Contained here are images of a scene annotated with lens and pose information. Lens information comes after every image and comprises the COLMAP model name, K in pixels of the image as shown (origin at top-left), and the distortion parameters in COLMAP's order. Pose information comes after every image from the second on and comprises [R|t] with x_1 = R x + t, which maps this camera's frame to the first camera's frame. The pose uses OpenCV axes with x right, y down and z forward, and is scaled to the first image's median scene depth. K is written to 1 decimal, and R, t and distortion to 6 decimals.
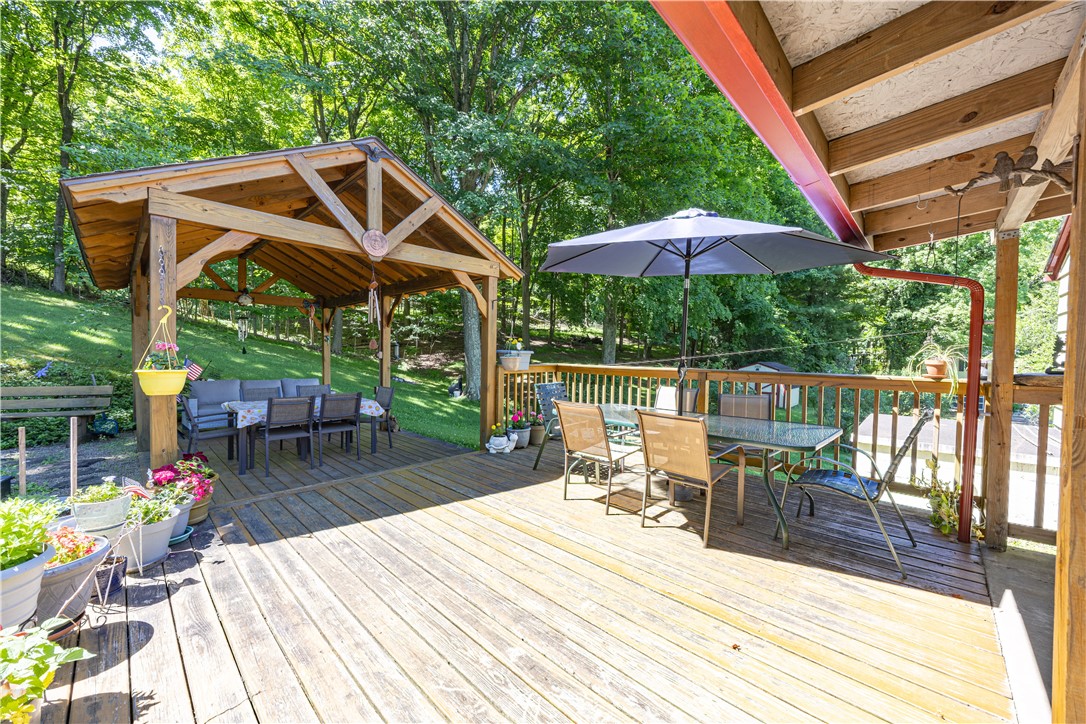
lens RADIAL K [[413.4, 0, 540.0], [0, 413.4, 363.1], [0, 0, 1]] dist [-0.002773, -0.000050]
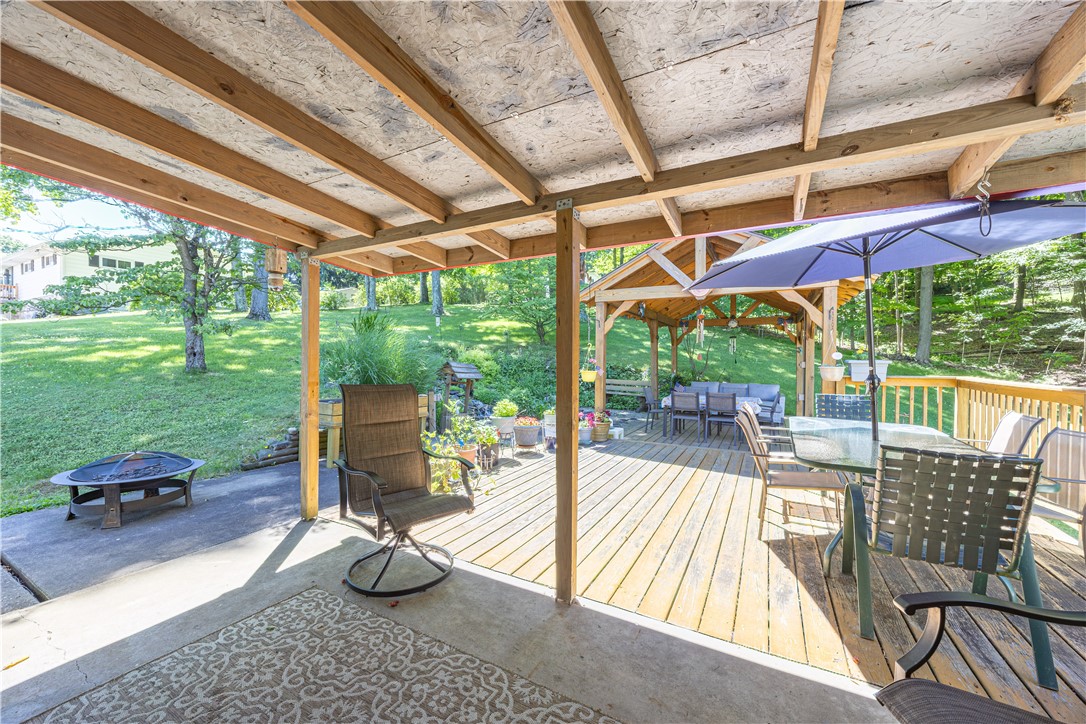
lens RADIAL K [[413.4, 0, 540.0], [0, 413.4, 363.1], [0, 0, 1]] dist [-0.002773, -0.000050]
pose [[0.257604, -0.004219, -0.966241, 1.076334], [-0.021868, 0.999709, -0.010195, 0.000948], [0.966003, 0.023756, 0.257437, 0.114106]]
